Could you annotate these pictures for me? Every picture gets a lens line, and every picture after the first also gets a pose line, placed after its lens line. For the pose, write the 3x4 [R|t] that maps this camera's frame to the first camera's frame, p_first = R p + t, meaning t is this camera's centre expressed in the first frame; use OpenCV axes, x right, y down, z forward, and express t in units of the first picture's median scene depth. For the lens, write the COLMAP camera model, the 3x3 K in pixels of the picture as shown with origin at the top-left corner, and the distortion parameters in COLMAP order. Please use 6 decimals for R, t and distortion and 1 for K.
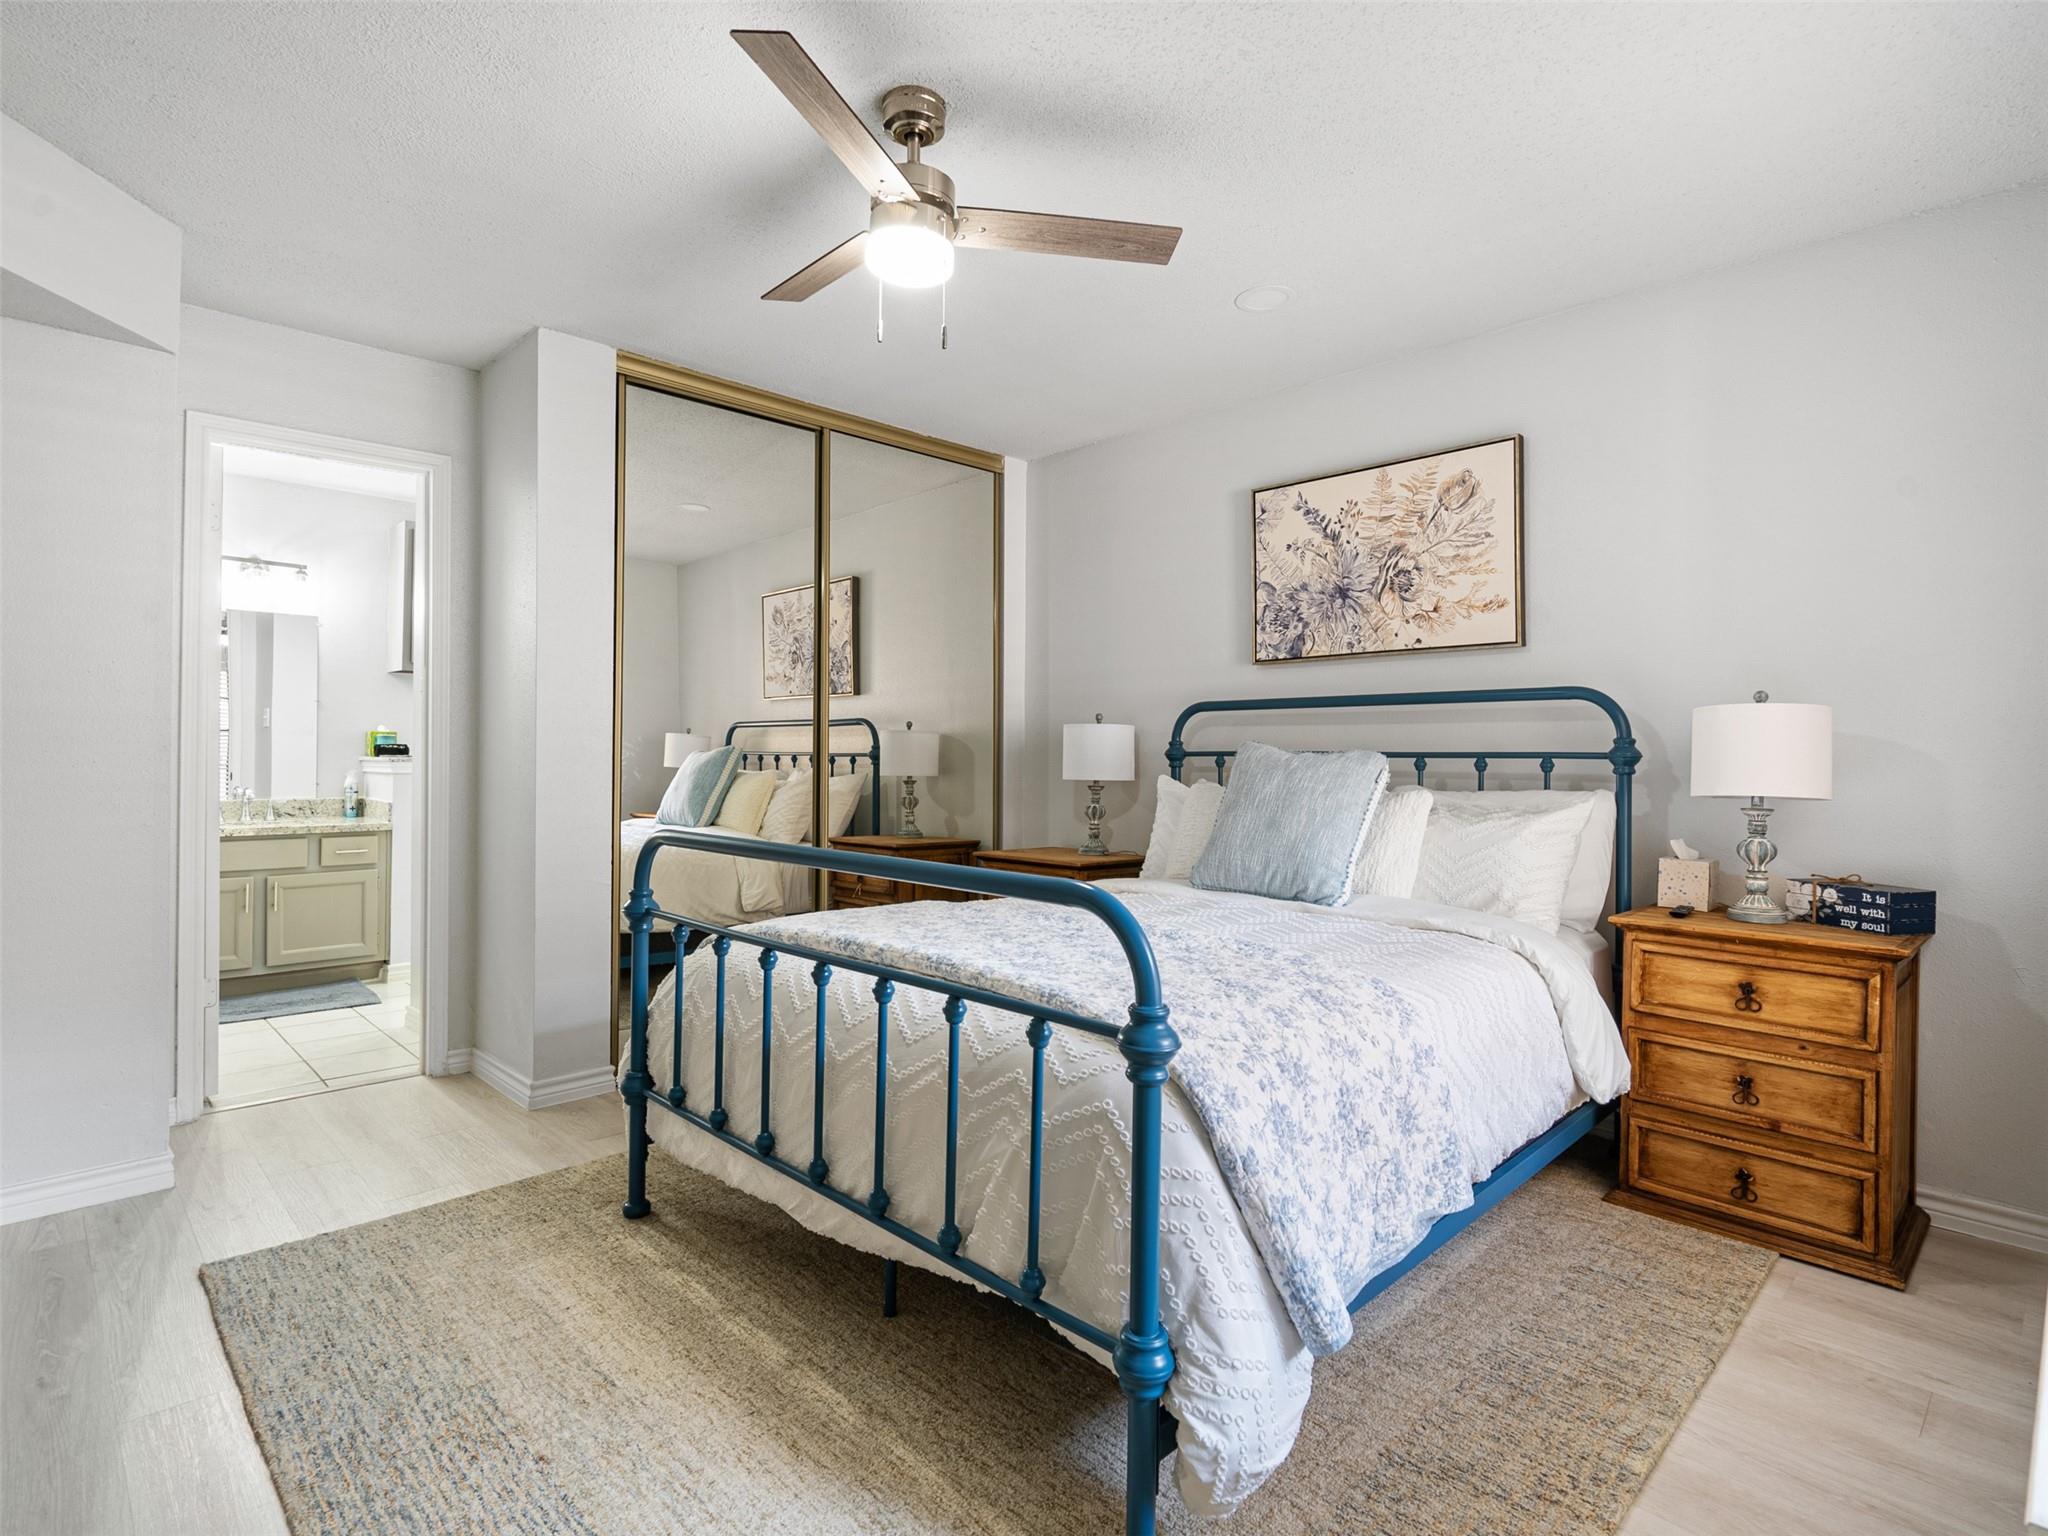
lens RADIAL K [[1057.1, 0, 1010.9], [0, 1057.1, 752.8], [0, 0, 1]] dist [-0.000751, 0.004129]
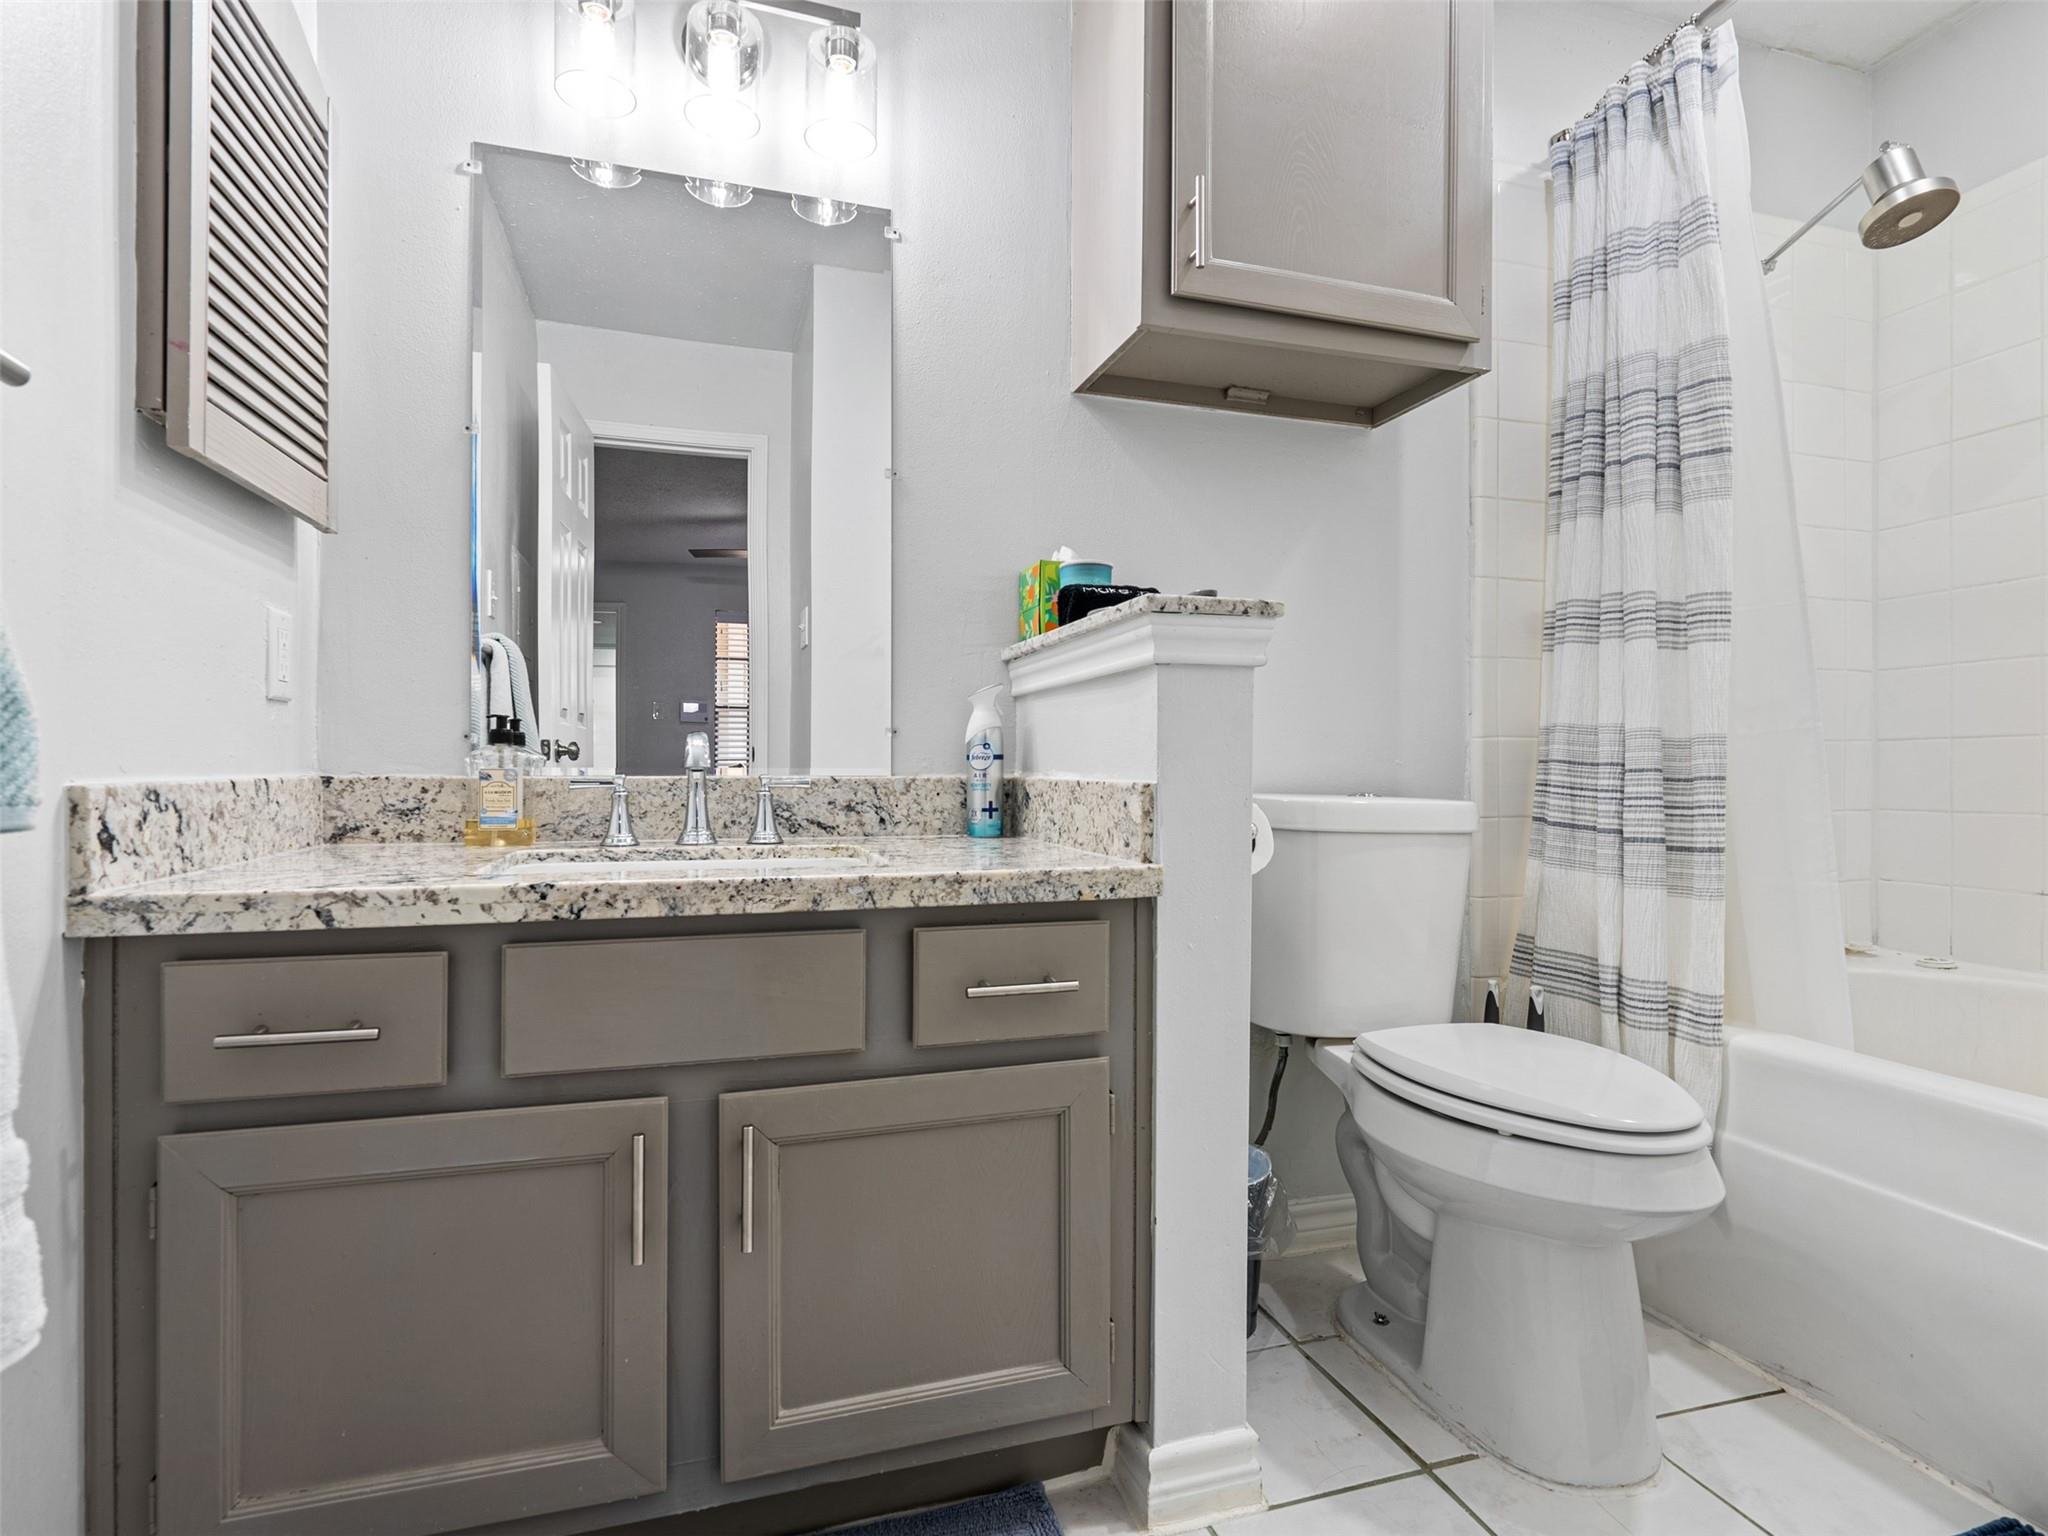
lens RADIAL K [[951.7, 0, 1012.2], [0, 951.7, 770.1], [0, 0, 1]] dist [-0.027568, -0.000186]
pose [[0.897628, -0.002809, -0.440746, -0.522133], [0.005439, 0.999974, 0.004703, 0.042234], [0.440721, -0.006619, 0.897620, 0.794973]]
